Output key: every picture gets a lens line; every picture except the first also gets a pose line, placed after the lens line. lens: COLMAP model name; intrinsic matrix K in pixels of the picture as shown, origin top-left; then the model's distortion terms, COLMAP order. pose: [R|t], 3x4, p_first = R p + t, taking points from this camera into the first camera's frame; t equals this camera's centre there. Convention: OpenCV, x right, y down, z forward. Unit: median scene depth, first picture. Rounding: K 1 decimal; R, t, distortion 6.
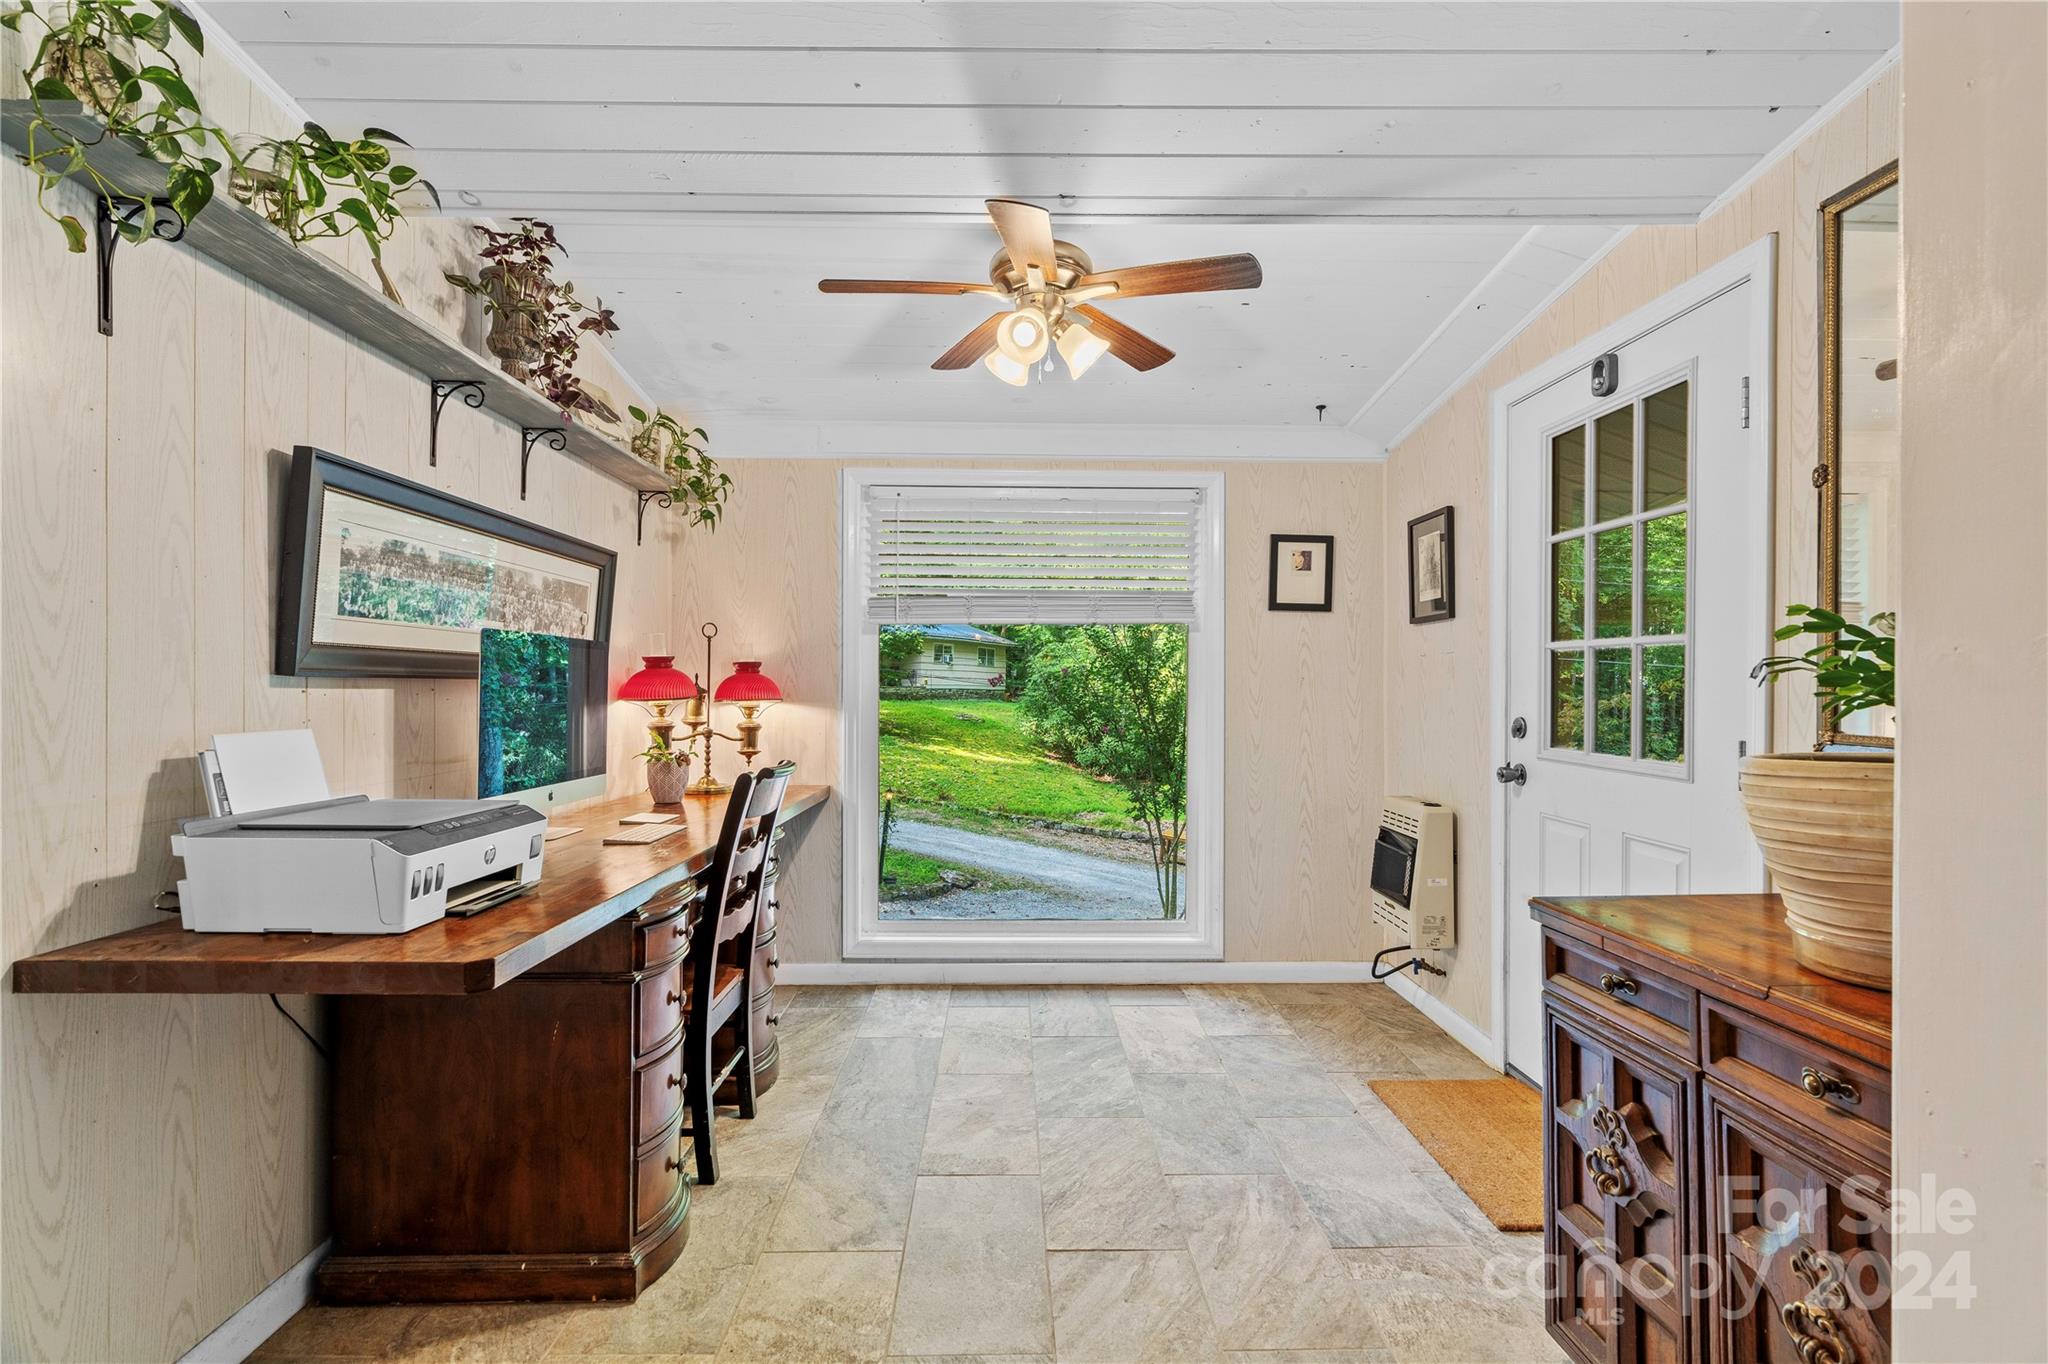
lens RADIAL K [[925.5, 0, 1024.5], [0, 925.5, 686.8], [0, 0, 1]] dist [-0.002382, 0.000986]
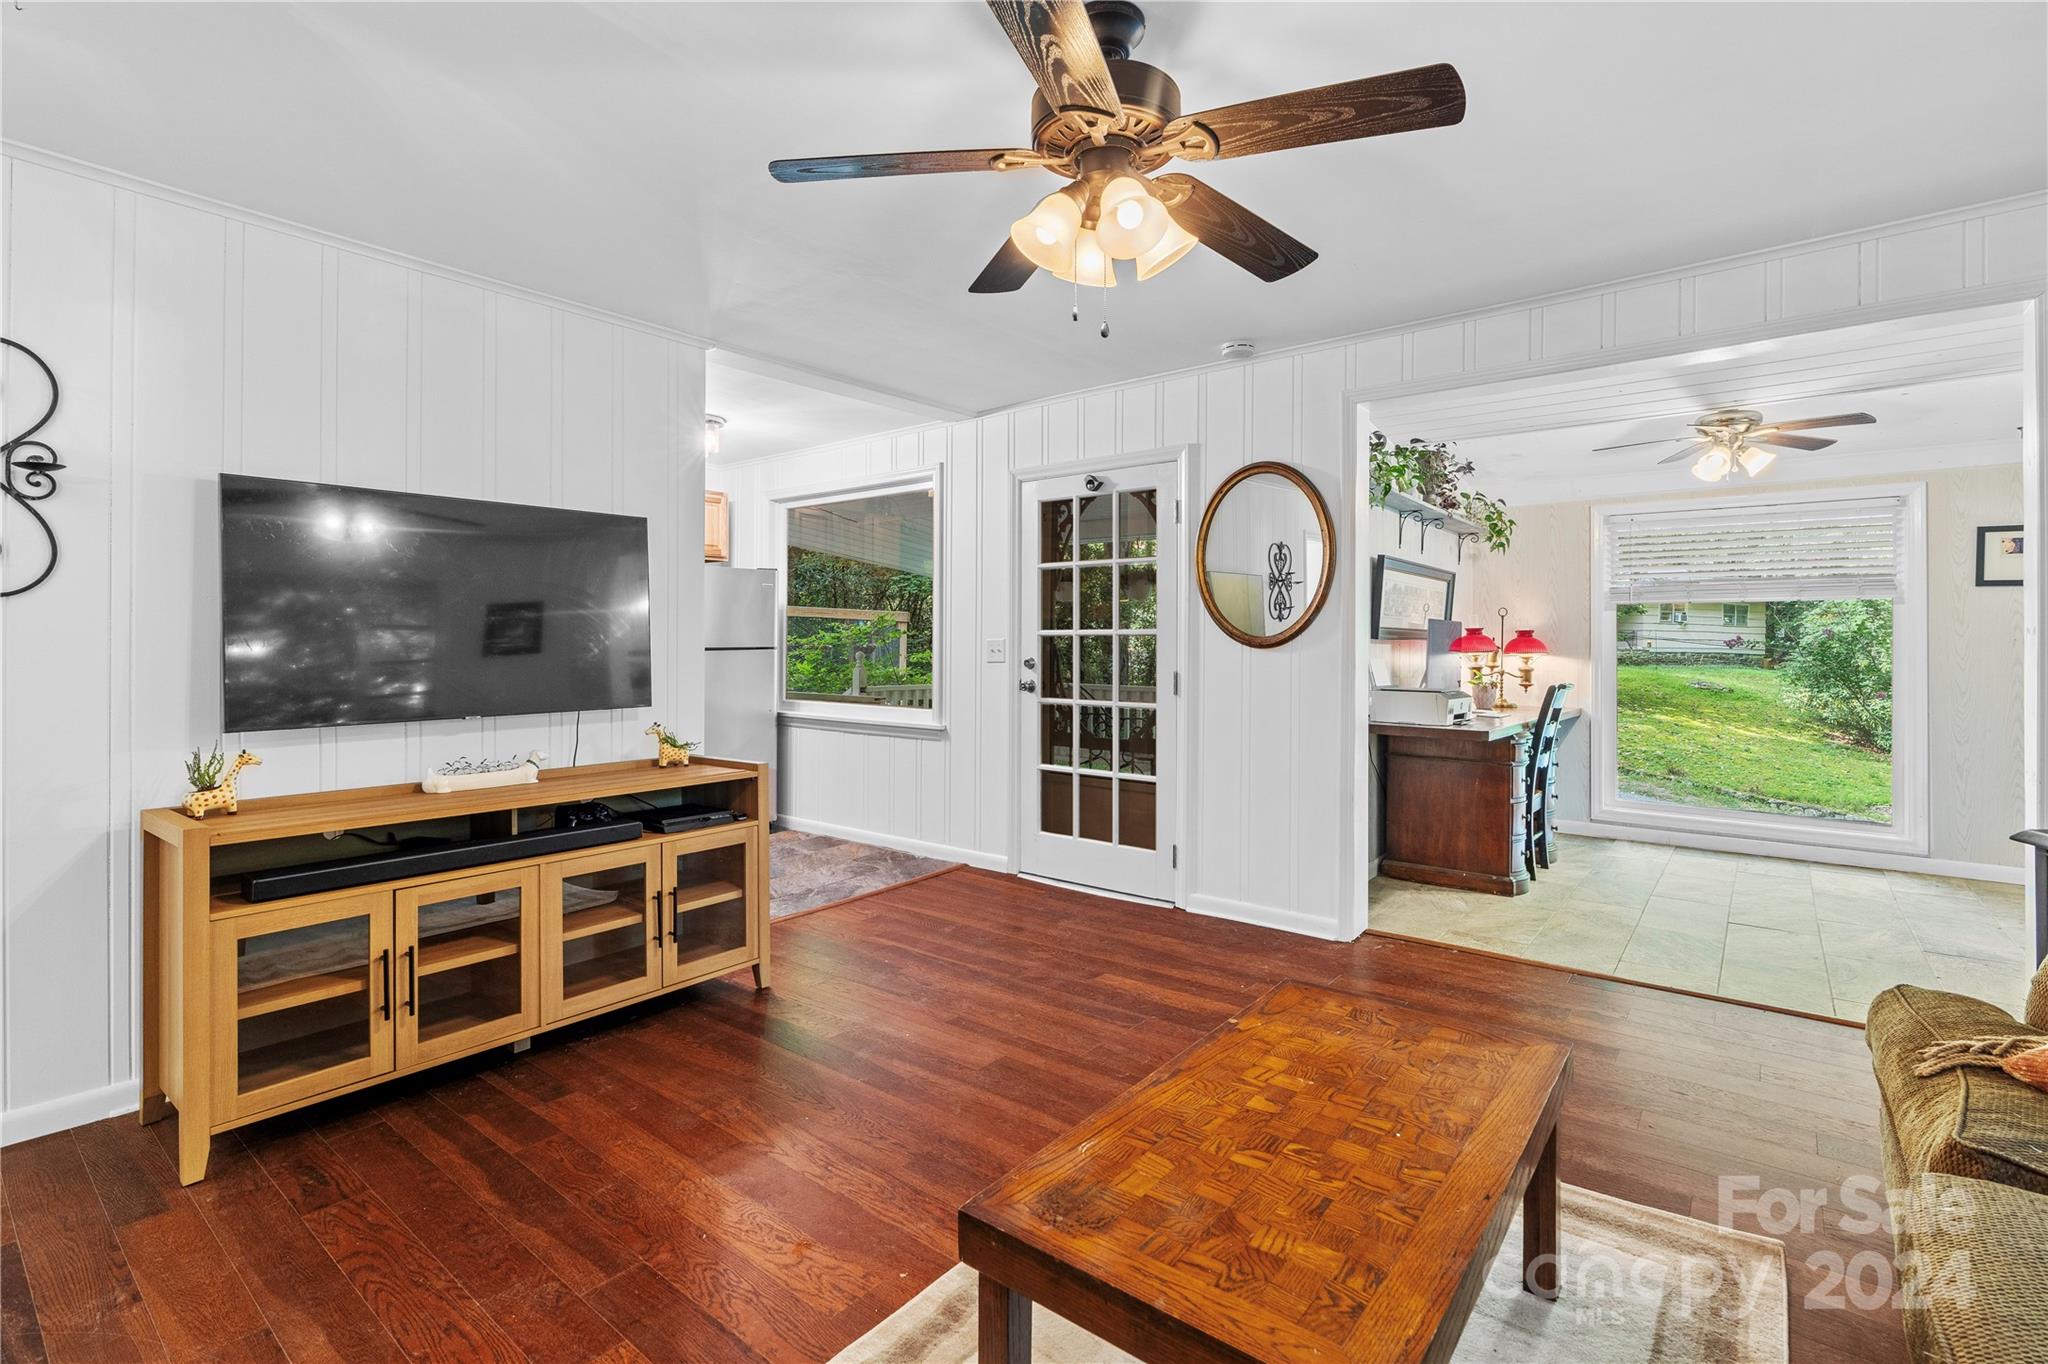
lens RADIAL K [[925.5, 0, 1034.2], [0, 925.5, 637.2], [0, 0, 1]] dist [-0.002382, 0.000986]
pose [[0.769498, -0.004087, -0.638636, 0.088175], [-0.004384, 0.999922, -0.011680, 0.009504], [0.638634, 0.011788, 0.769420, -0.902267]]
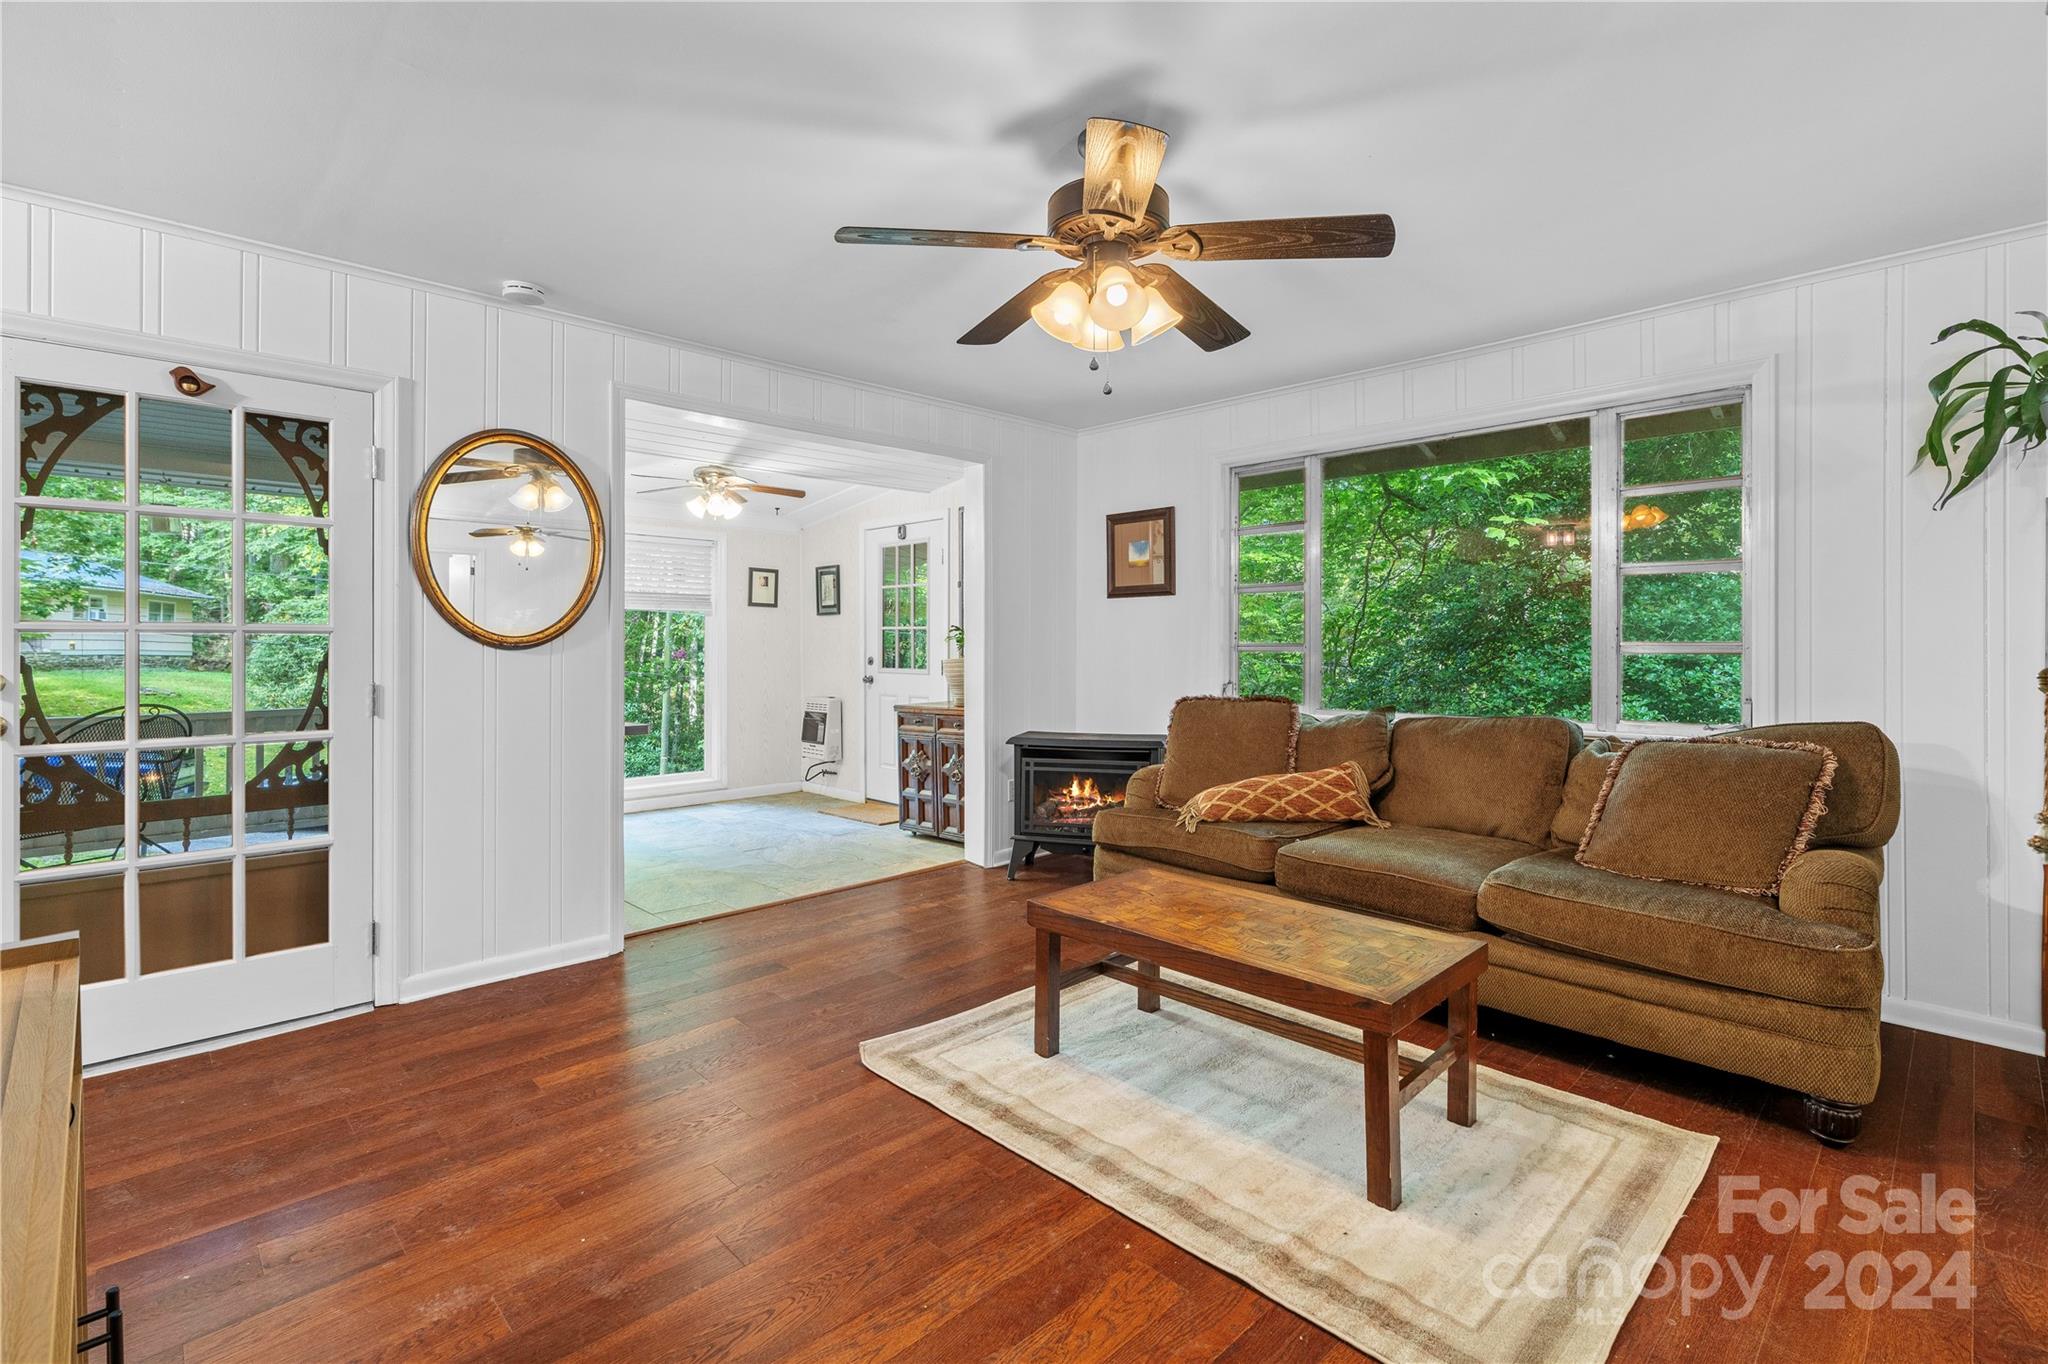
lens RADIAL K [[925.5, 0, 1003.8], [0, 925.5, 643.7], [0, 0, 1]] dist [-0.002382, 0.000986]
pose [[0.742535, -0.000932, 0.669807, -0.718876], [0.005292, 0.999976, -0.004476, 0.009194], [-0.669786, 0.006868, 0.742522, -0.904029]]
